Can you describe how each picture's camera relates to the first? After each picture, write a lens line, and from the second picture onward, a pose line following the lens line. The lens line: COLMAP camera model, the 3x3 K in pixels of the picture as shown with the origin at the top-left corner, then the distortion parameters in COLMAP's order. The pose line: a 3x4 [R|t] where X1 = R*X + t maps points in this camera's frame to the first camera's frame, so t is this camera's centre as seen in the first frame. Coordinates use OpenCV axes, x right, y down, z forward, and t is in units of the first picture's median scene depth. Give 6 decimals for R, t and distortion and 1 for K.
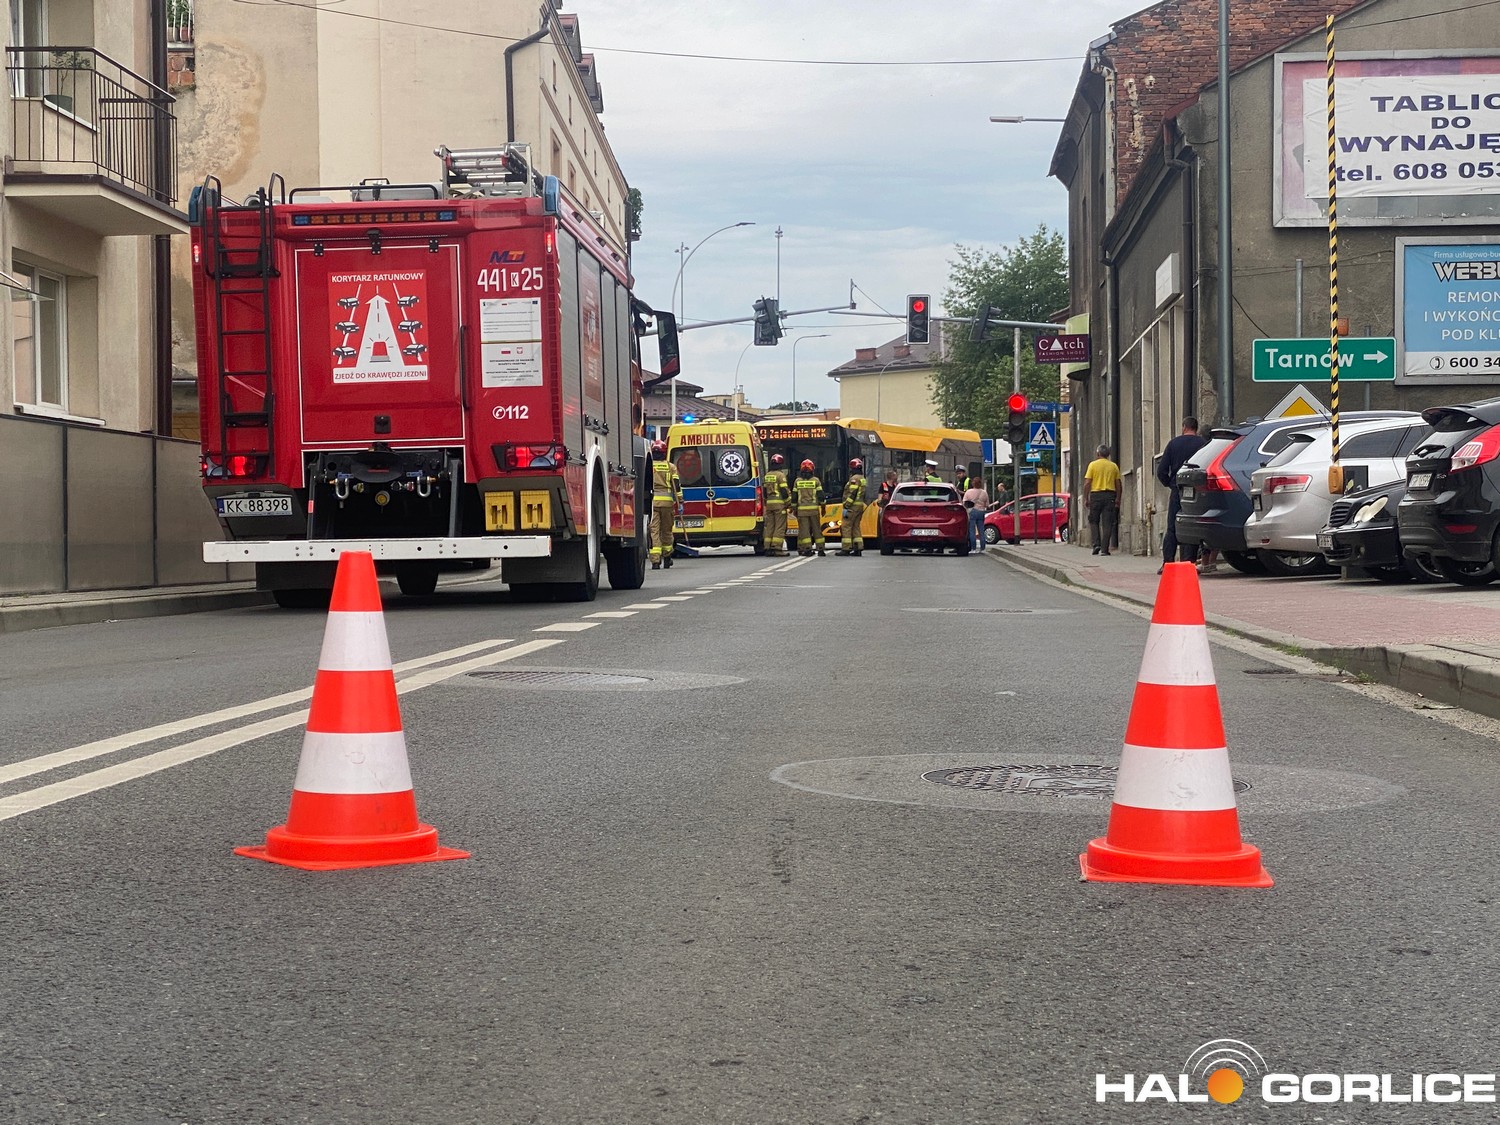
lens RADIAL K [[2602.3, 0, 760.5], [0, 2602.3, 561.4], [0, 0, 1]] dist [0.153411, 0.000000]
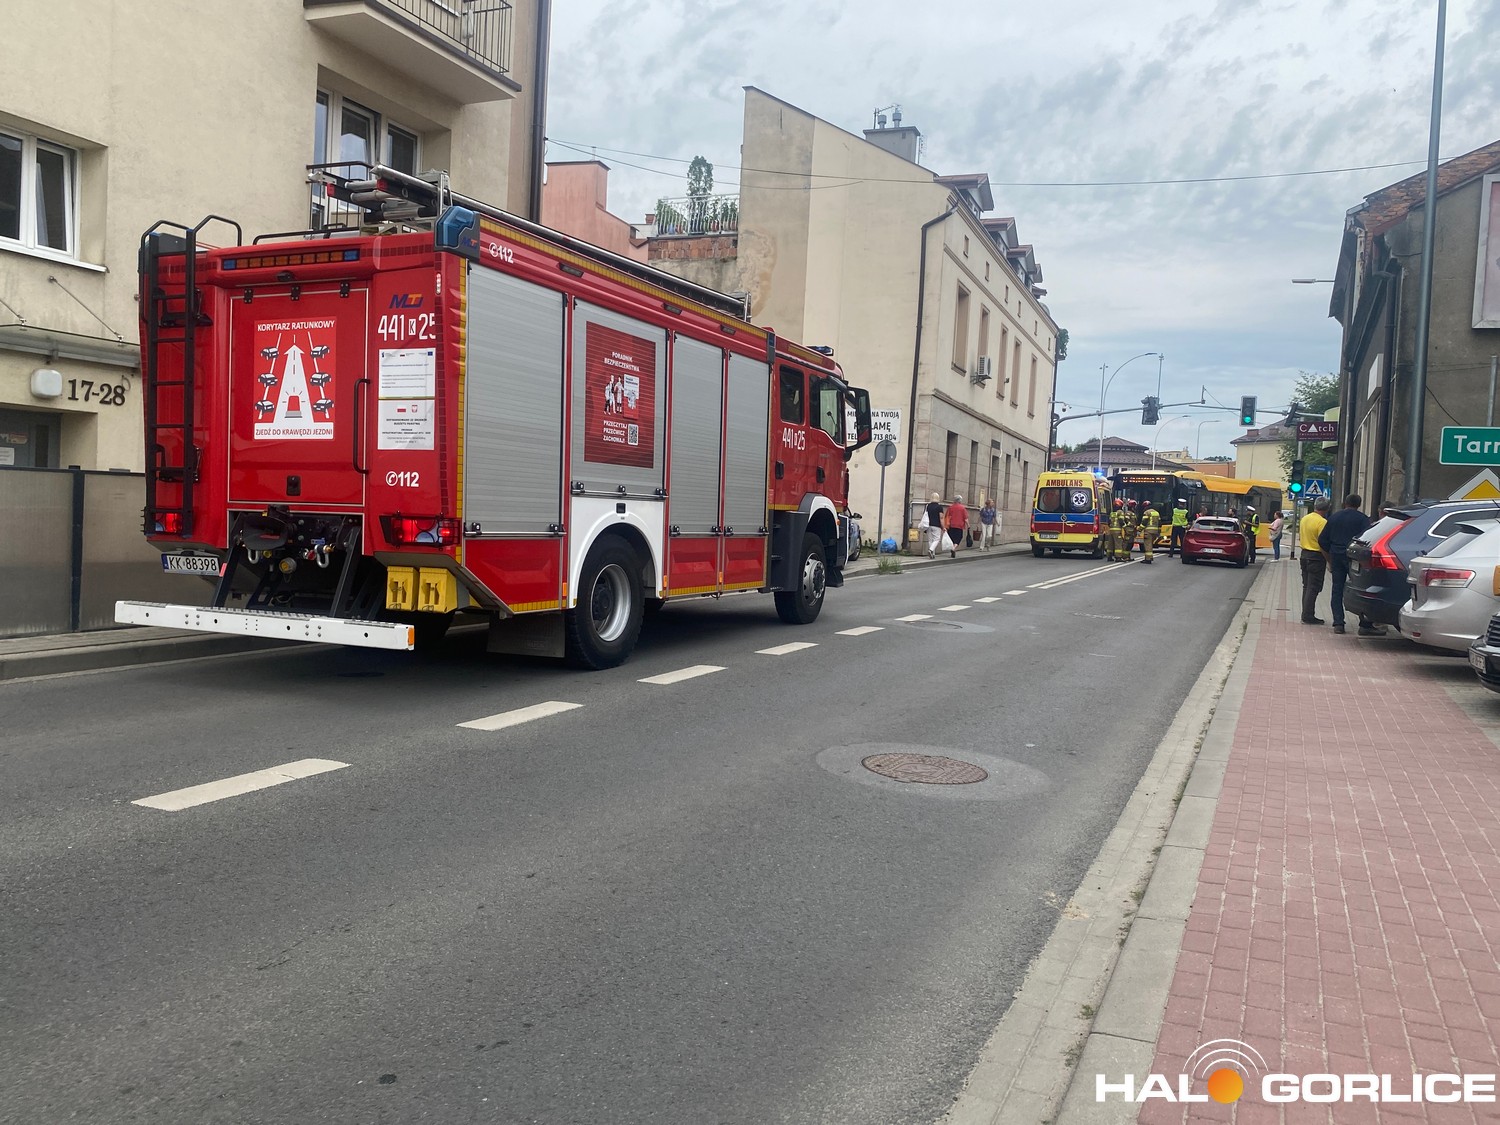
lens RADIAL K [[1215.8, 0, 746.7], [0, 1215.8, 553.5], [0, 0, 1]] dist [0.039329, -0.045243]
pose [[0.934336, 0.064958, -0.350423, 0.069953], [-0.055913, 0.997791, 0.035878, -0.023567], [0.351980, -0.013929, 0.935904, 0.290032]]
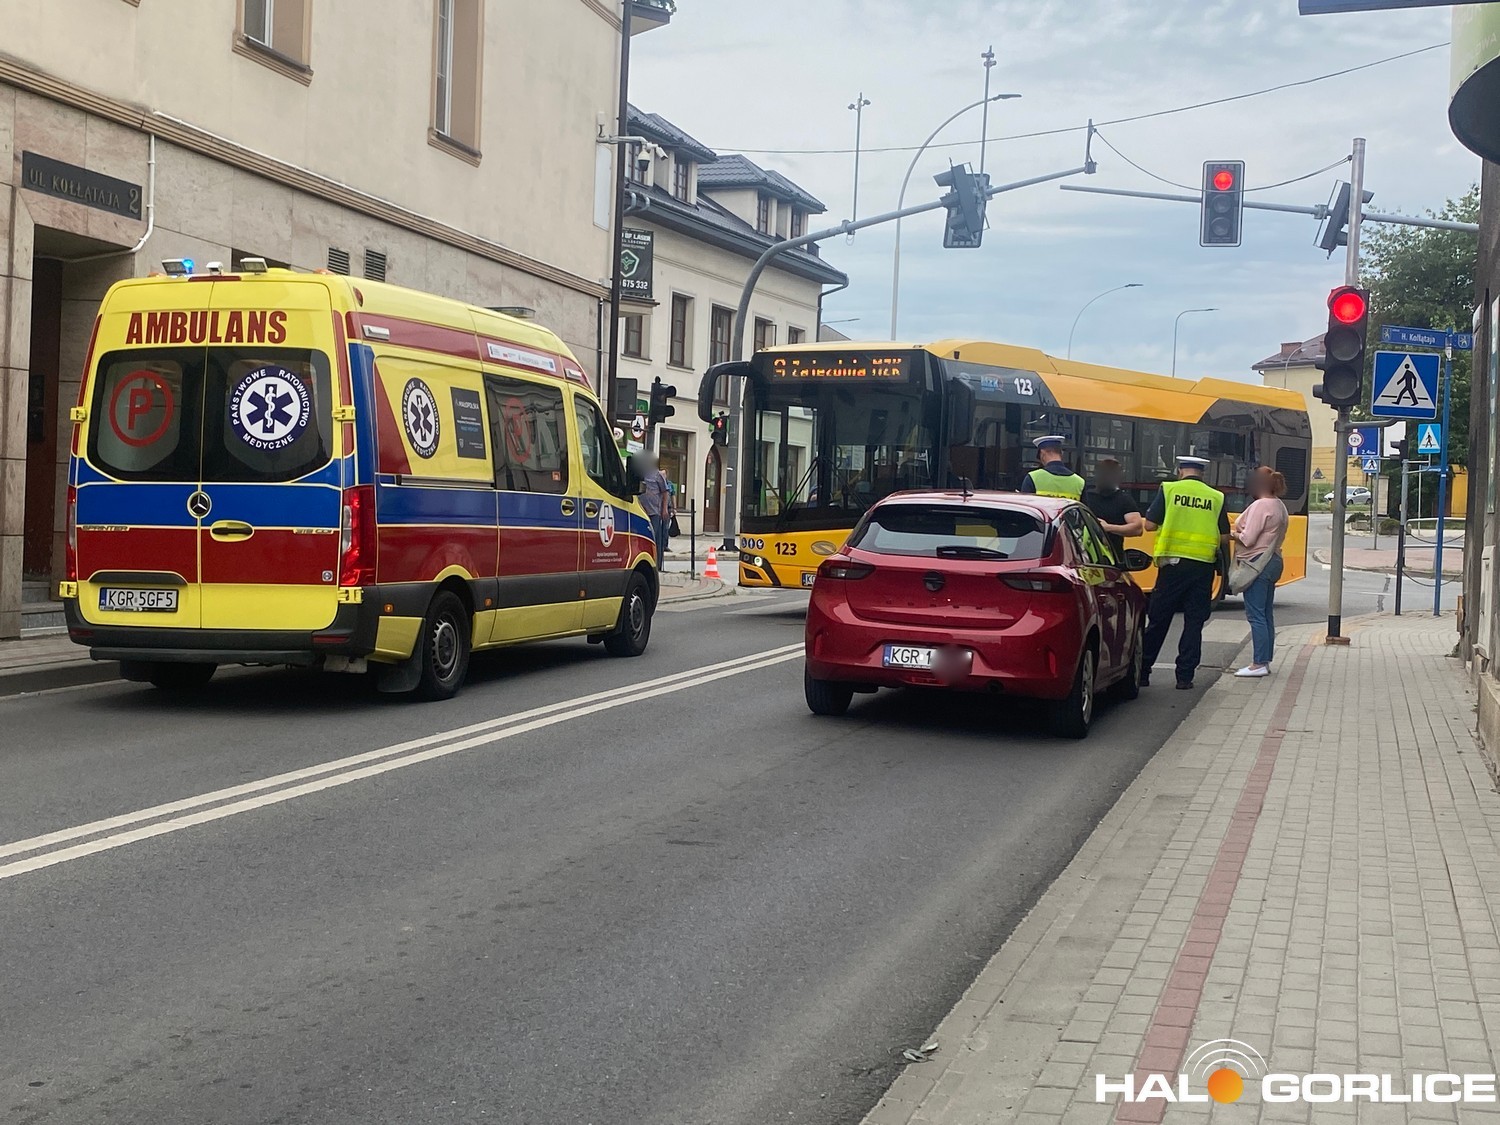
lens RADIAL K [[1952.4, 0, 752.1], [0, 1952.4, 548.6], [0, 0, 1]] dist [0.103793, 0.000000]
pose [[0.969881, 0.045845, -0.239227, 0.114737], [-0.042344, 0.998908, 0.019757, -0.032570], [0.239871, -0.009032, 0.970763, 0.914665]]
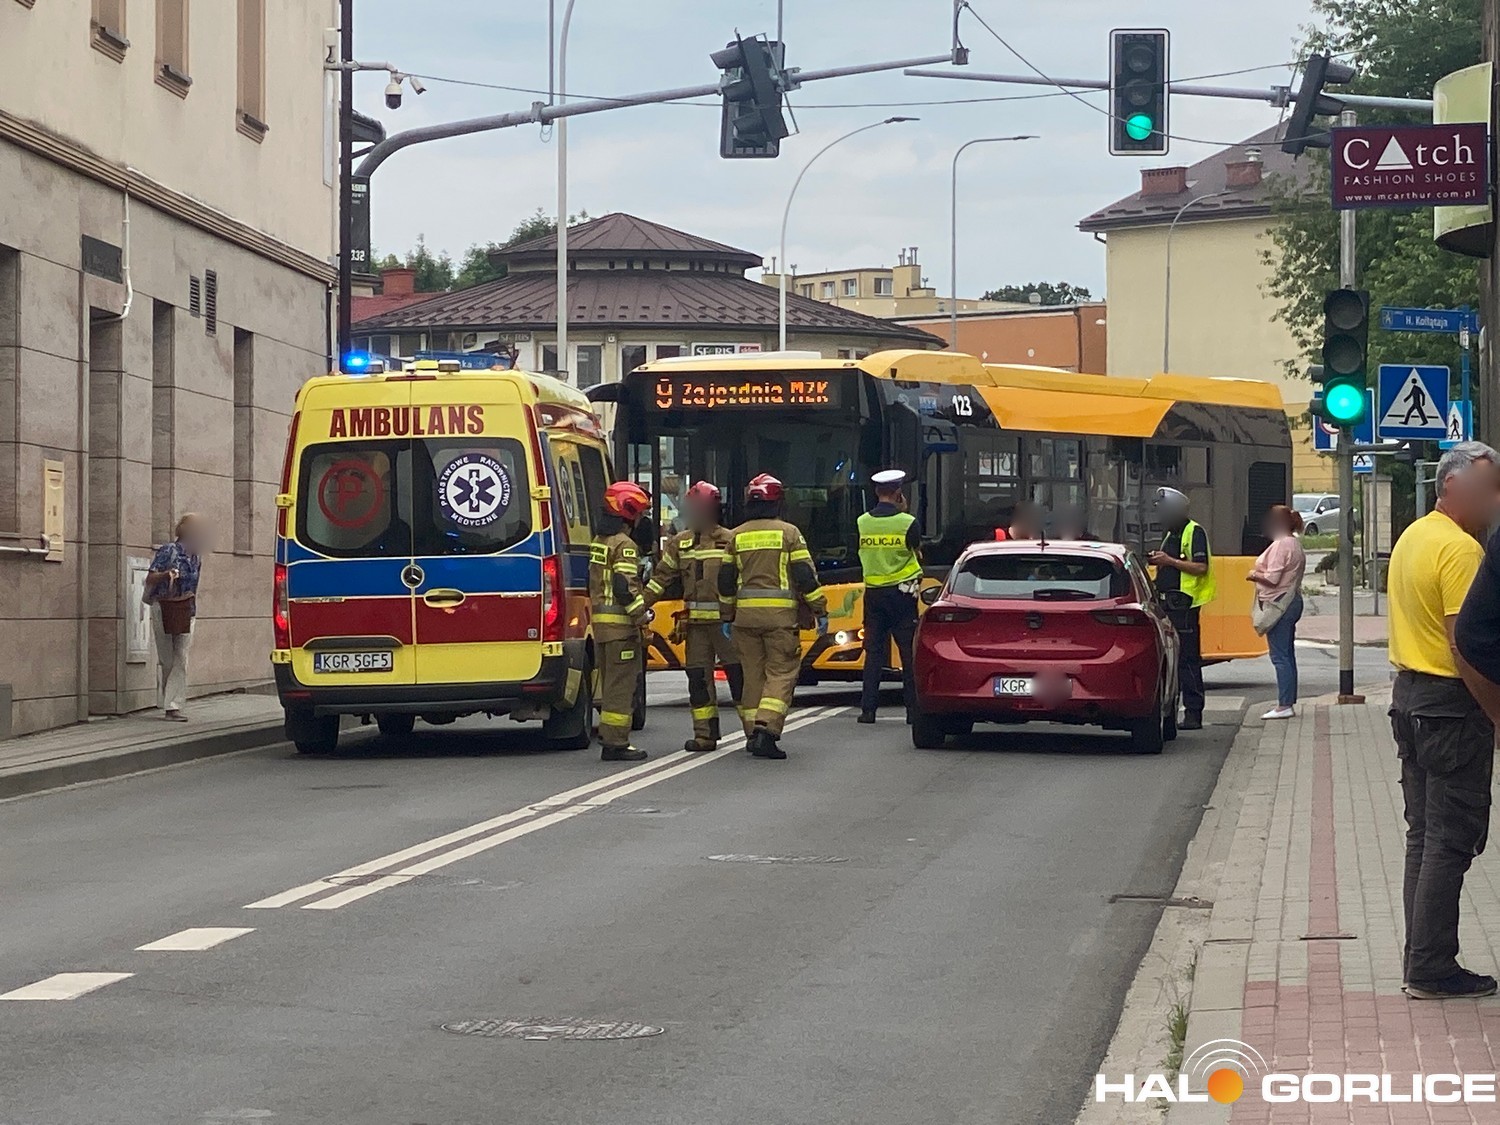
lens RADIAL K [[5395.5, 0, 738.0], [0, 5395.5, 566.0], [0, 0, 1]] dist [0.098245, 0.000000]
pose [[0.998696, 0.005472, -0.050766, 0.071112], [-0.005889, 0.999950, -0.008051, -0.025213], [0.050719, 0.008339, 0.998678, 0.319033]]
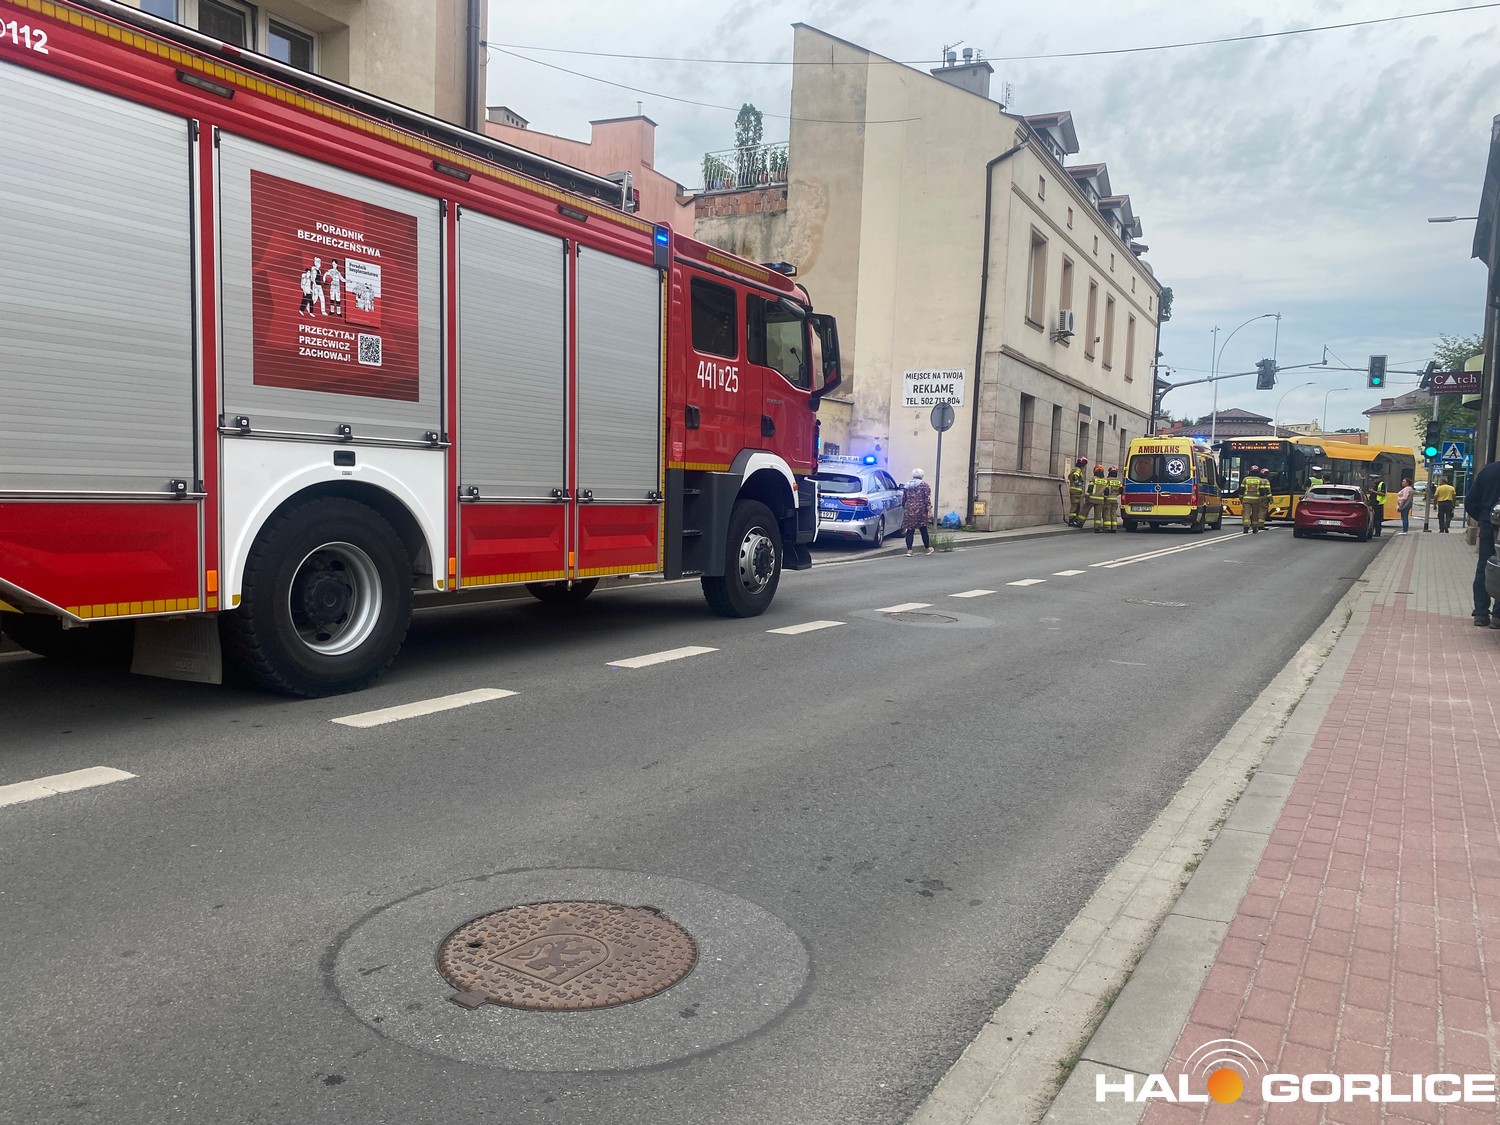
lens RADIAL K [[1168.9, 0, 737.7], [0, 1168.9, 559.9], [0, 0, 1]] dist [-0.001296, 0.024552]
pose [[0.888578, 0.065296, -0.454055, 0.079428], [-0.040816, 0.997146, 0.063520, -0.021231], [0.456906, -0.037909, 0.888707, 0.384103]]
